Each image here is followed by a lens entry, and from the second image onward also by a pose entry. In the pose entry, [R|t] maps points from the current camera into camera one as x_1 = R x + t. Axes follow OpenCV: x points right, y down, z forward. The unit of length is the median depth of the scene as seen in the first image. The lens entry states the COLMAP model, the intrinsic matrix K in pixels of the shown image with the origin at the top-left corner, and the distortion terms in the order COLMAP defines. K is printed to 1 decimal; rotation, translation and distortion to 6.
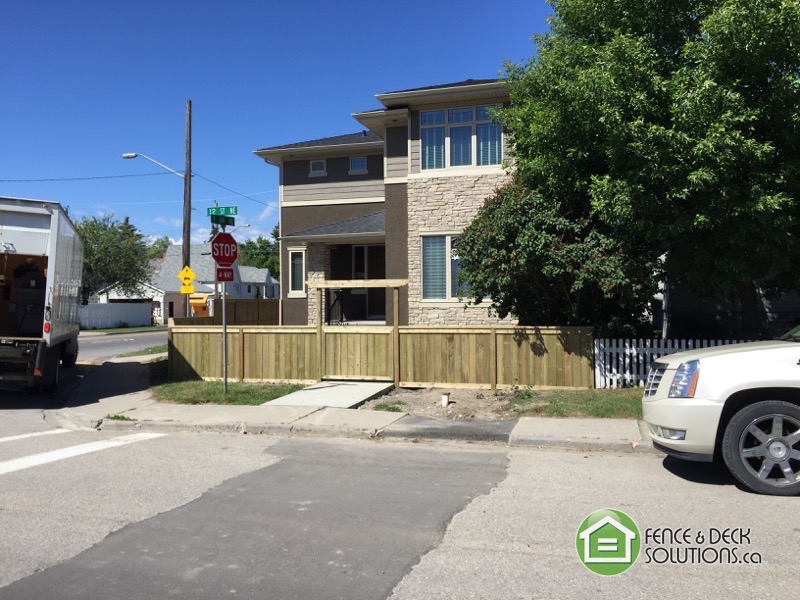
lens RADIAL K [[690.4, 0, 398.0], [0, 690.4, 315.8], [0, 0, 1]] dist [0.009175, 0.001844]
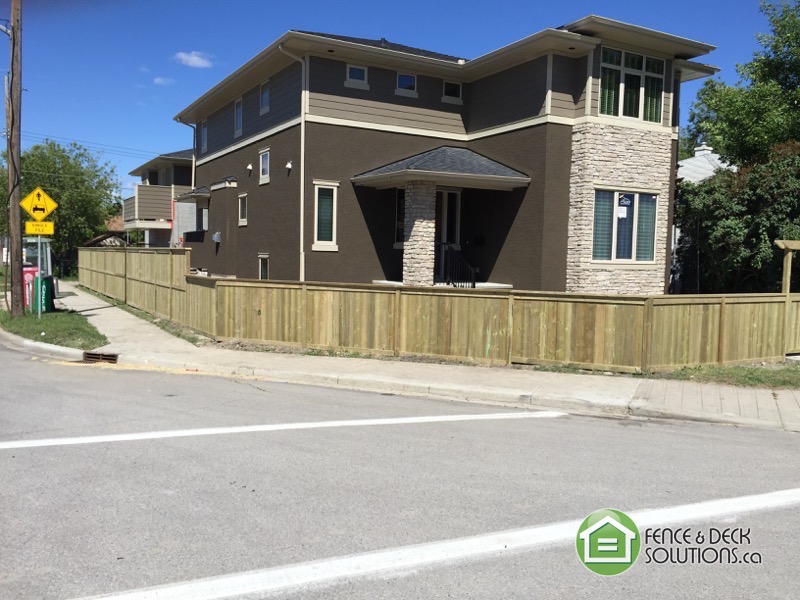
lens RADIAL K [[692.2, 0, 418.5], [0, 692.2, 310.1], [0, 0, 1]] dist [0.082347, -0.135754]
pose [[0.695229, -0.030881, 0.718125, -1.050378], [-0.010327, 0.998544, 0.052937, -0.005728], [-0.718715, -0.044220, 0.693898, 0.714840]]
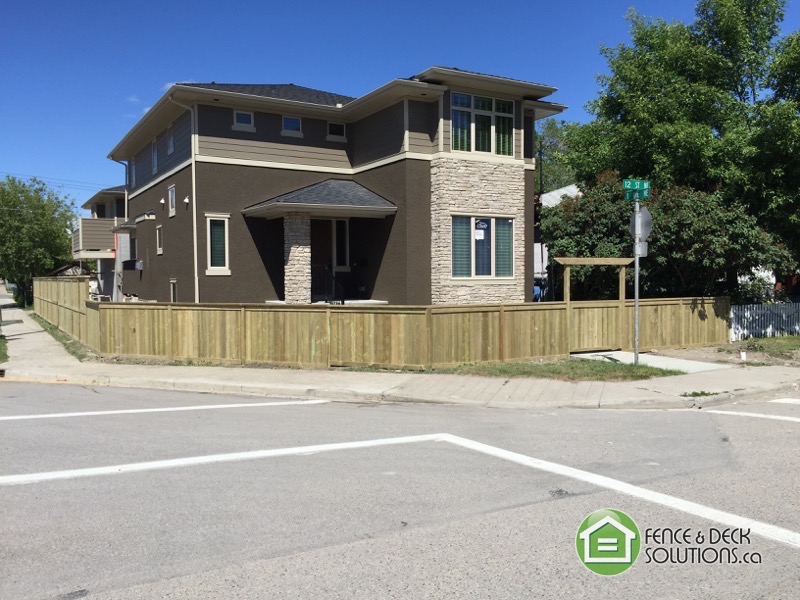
lens RADIAL K [[691.0, 0, 419.2], [0, 691.0, 309.4], [0, 0, 1]] dist [0.086350, -0.147380]
pose [[0.686870, -0.028158, 0.726235, -1.008154], [0.016780, 0.999597, 0.022886, -0.000853], [-0.726587, -0.003533, 0.687066, 0.444047]]
